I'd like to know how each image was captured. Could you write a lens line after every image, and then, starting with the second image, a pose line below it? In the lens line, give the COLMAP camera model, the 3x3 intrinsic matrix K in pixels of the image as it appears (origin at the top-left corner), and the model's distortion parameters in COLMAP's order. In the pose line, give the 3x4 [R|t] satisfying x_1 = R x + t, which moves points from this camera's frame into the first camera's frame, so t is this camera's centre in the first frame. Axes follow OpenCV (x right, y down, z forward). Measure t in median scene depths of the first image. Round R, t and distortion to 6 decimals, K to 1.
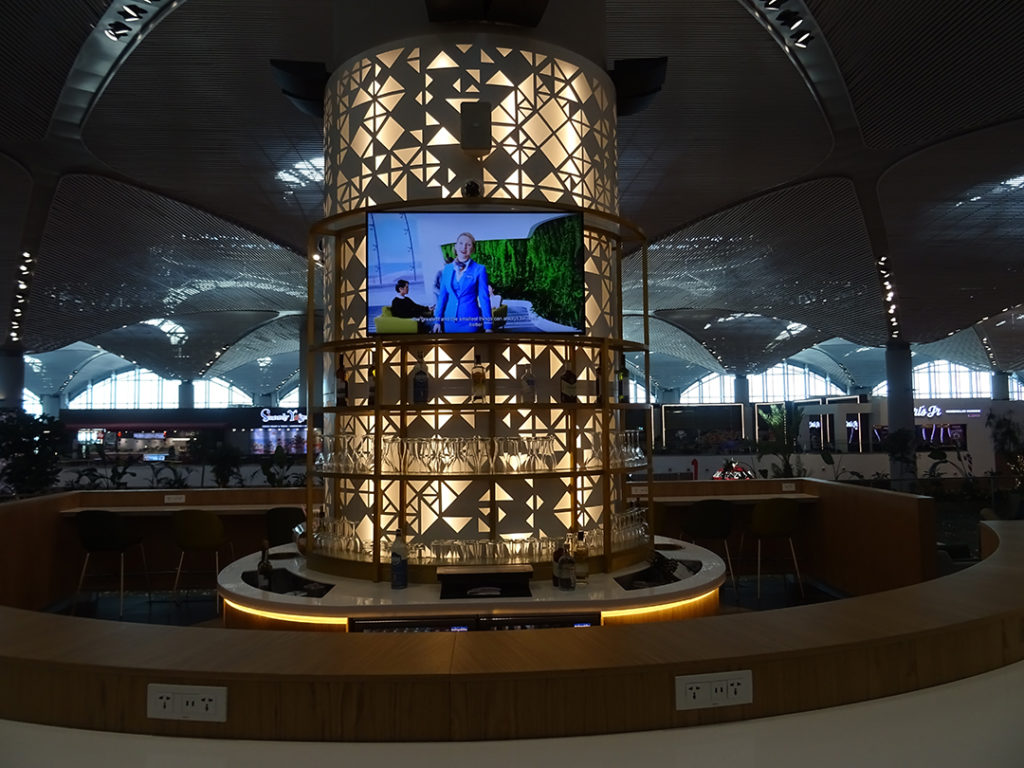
lens RADIAL K [[729.9, 0, 512.0], [0, 729.9, 384.0], [0, 0, 1]] dist [0.009371, 0.004213]
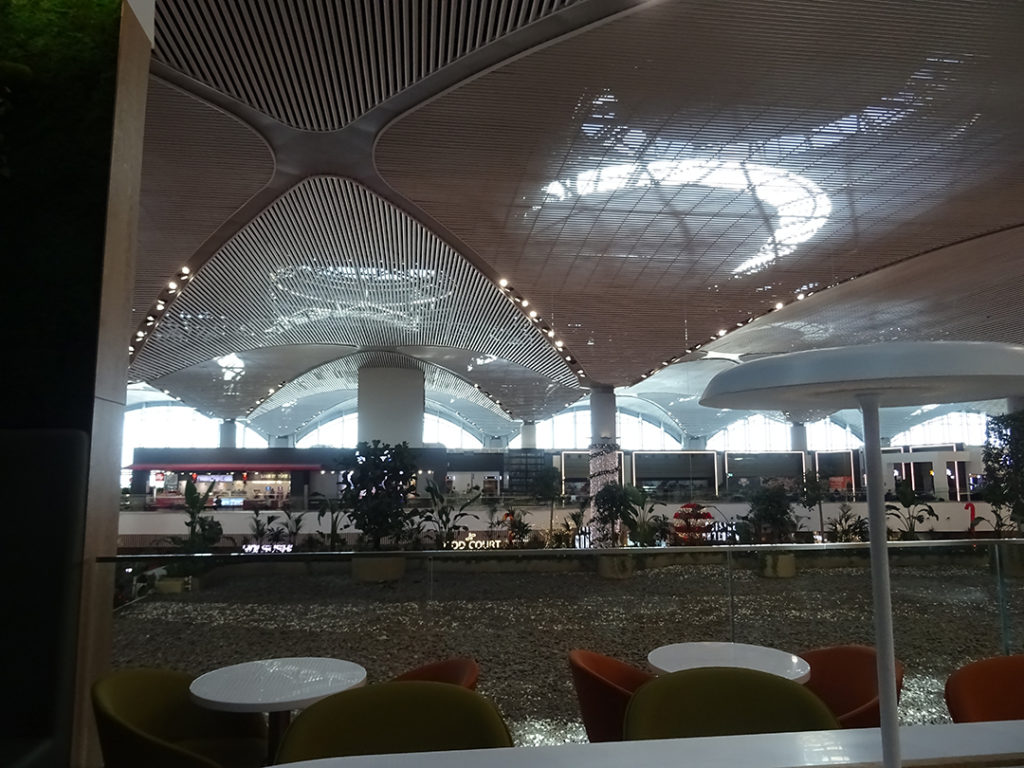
lens RADIAL K [[722.3, 0, 512.0], [0, 722.3, 384.0], [0, 0, 1]] dist [-0.001020, -0.000420]
pose [[0.996207, 0.020190, 0.084645, -0.182758], [-0.014409, 0.997556, -0.068365, 0.008783], [-0.085819, 0.066886, 0.994063, 0.055308]]
